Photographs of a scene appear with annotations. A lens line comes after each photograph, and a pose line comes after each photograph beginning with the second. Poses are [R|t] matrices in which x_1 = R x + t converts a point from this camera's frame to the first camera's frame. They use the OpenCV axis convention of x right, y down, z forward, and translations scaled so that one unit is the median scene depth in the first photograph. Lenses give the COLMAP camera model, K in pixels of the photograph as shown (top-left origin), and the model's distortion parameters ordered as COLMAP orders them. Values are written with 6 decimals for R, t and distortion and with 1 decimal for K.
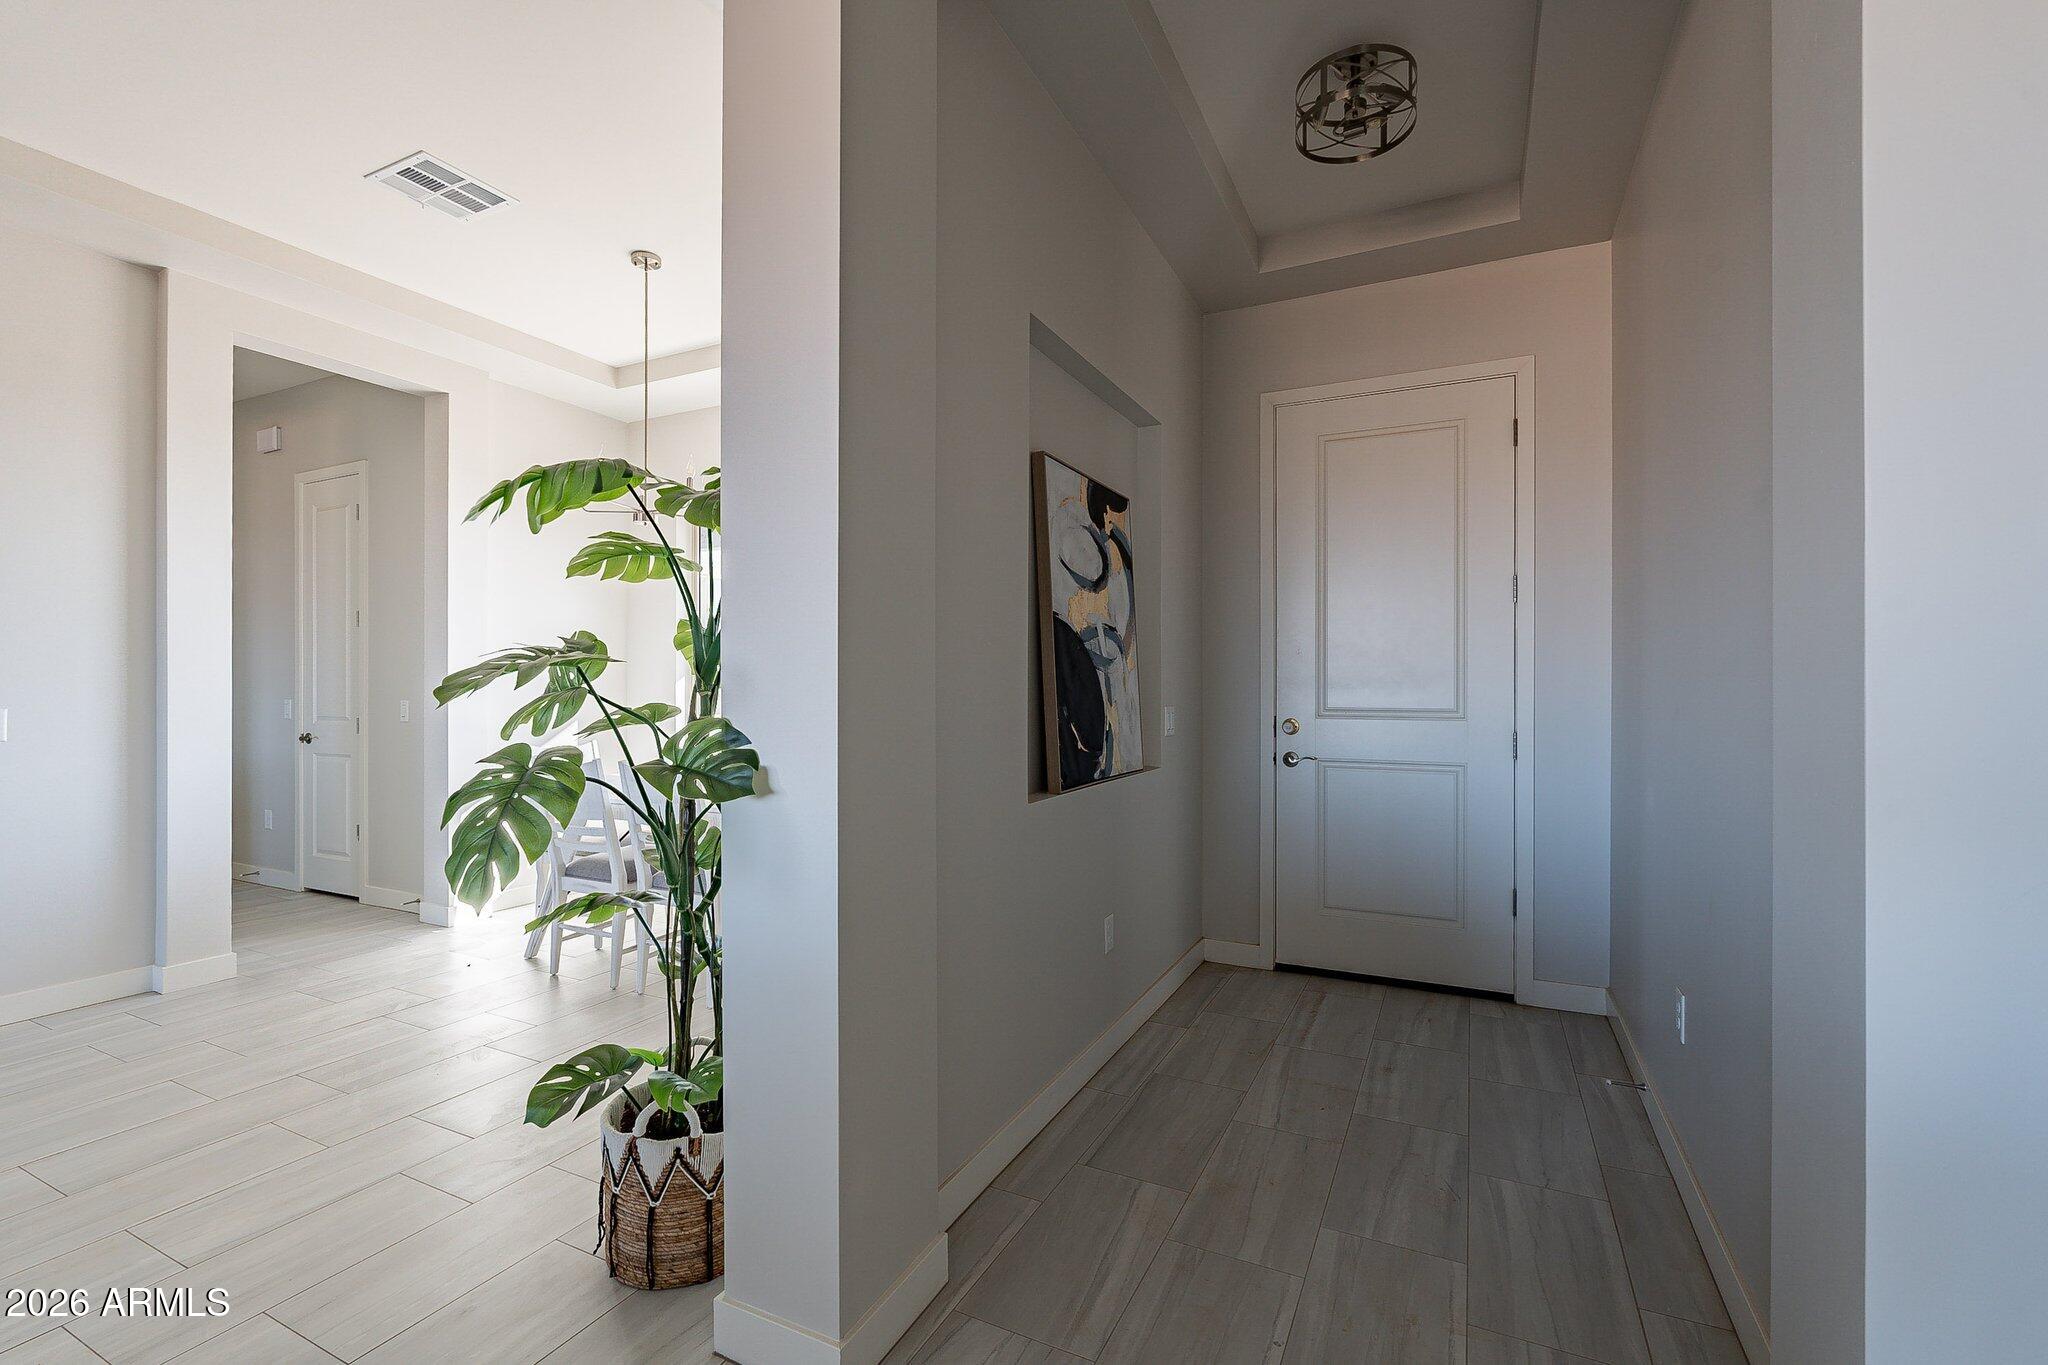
lens RADIAL K [[898.6, 0, 1015.7], [0, 898.6, 683.5], [0, 0, 1]] dist [-0.001013, -0.000439]
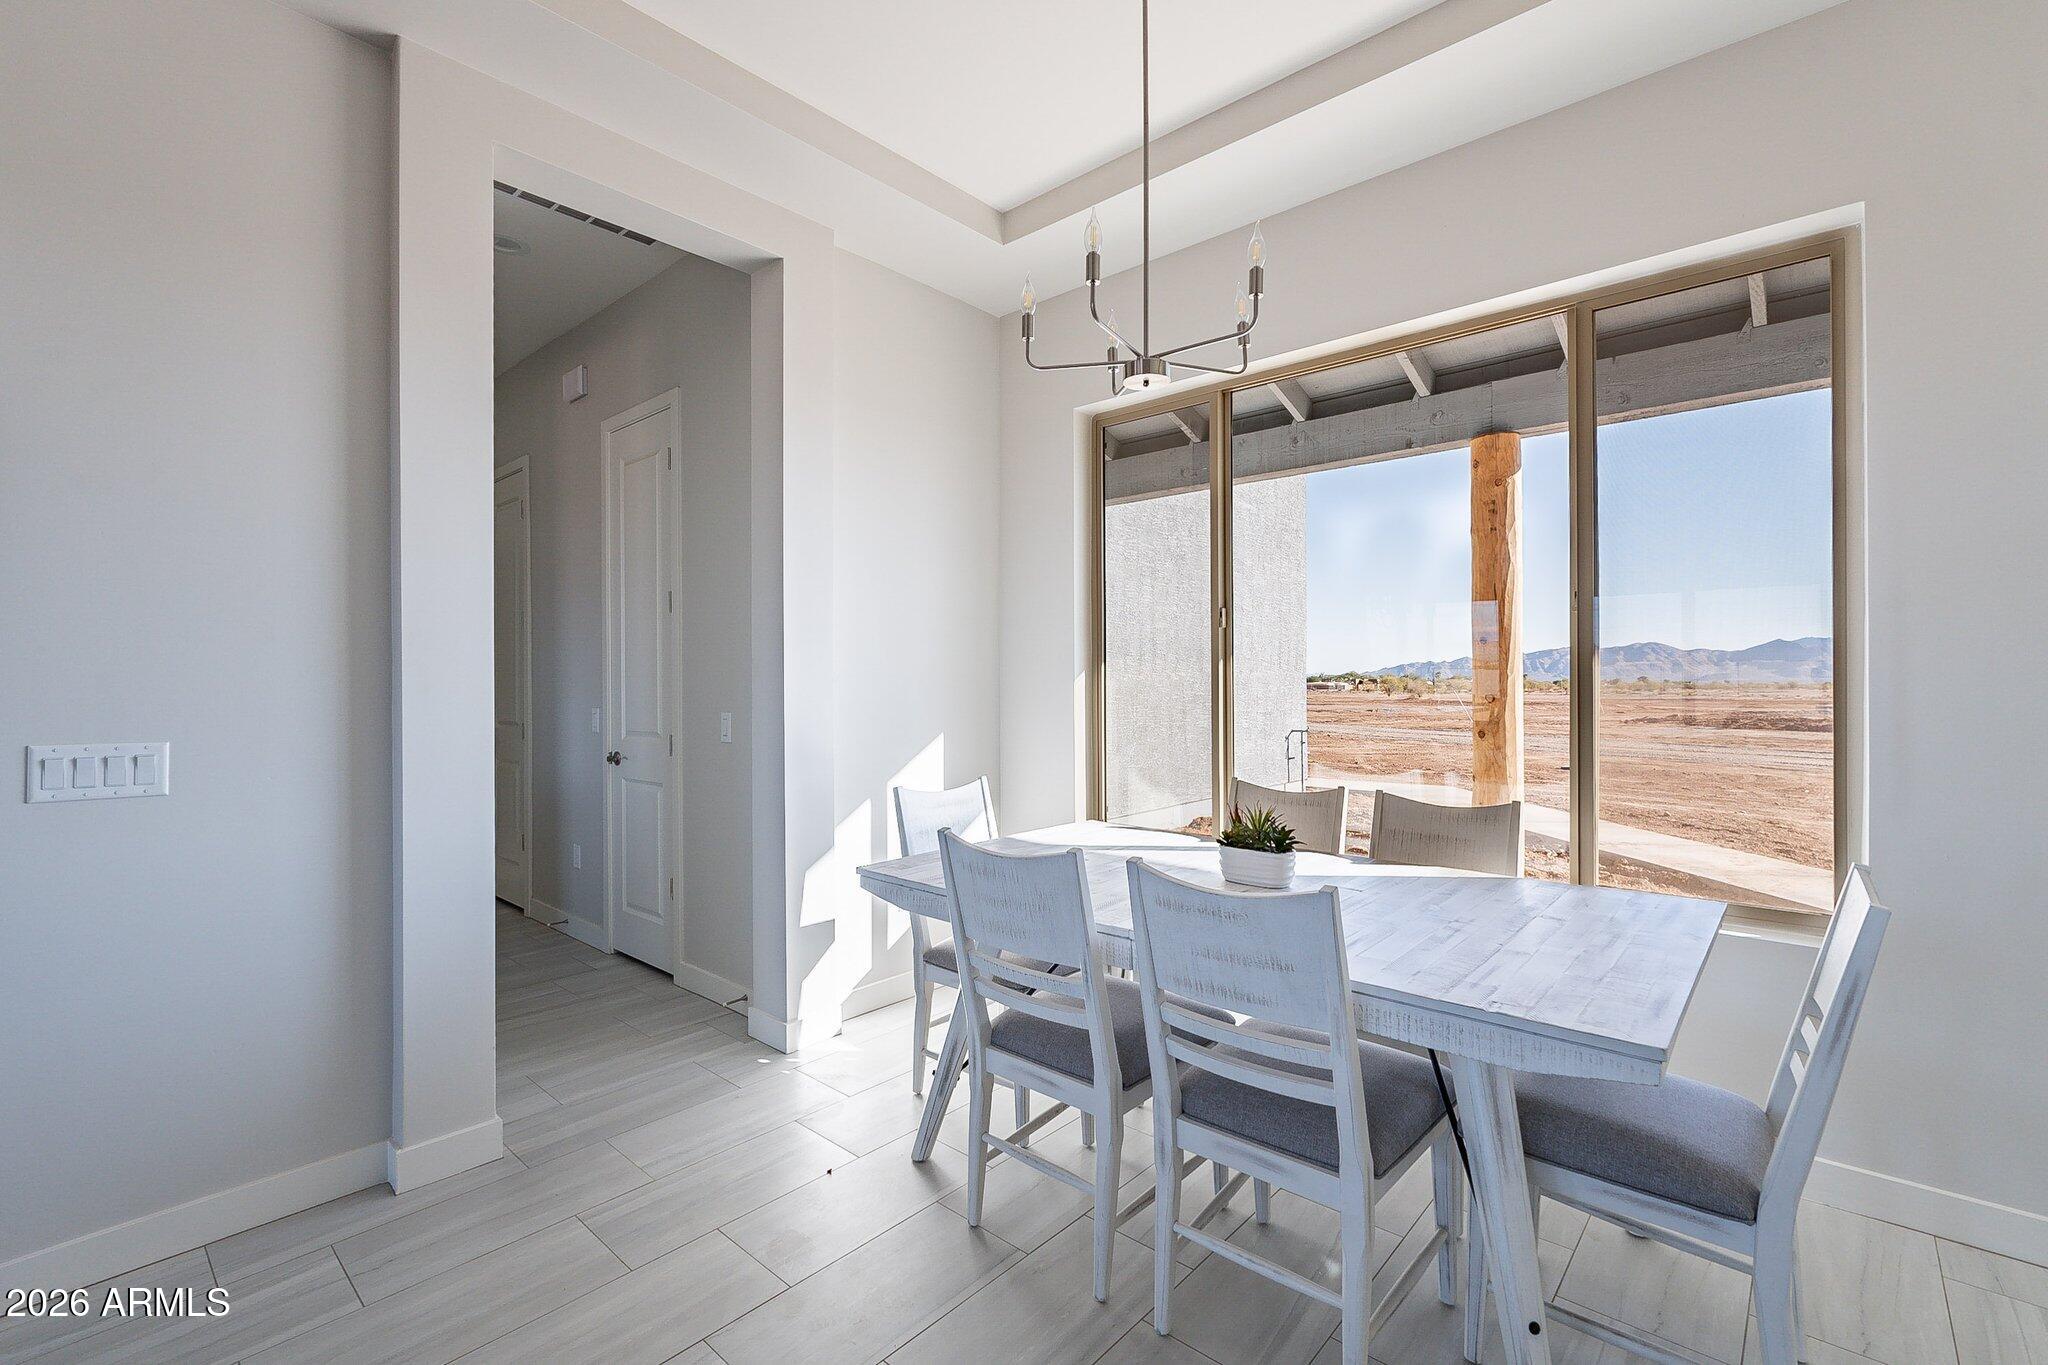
lens RADIAL K [[898.6, 0, 1015.7], [0, 898.6, 683.5], [0, 0, 1]] dist [-0.001013, -0.000439]
pose [[0.962739, -0.001814, -0.270426, -0.256392], [0.003557, 0.999976, 0.005954, -0.007421], [0.270409, -0.006694, 0.962722, 0.361428]]
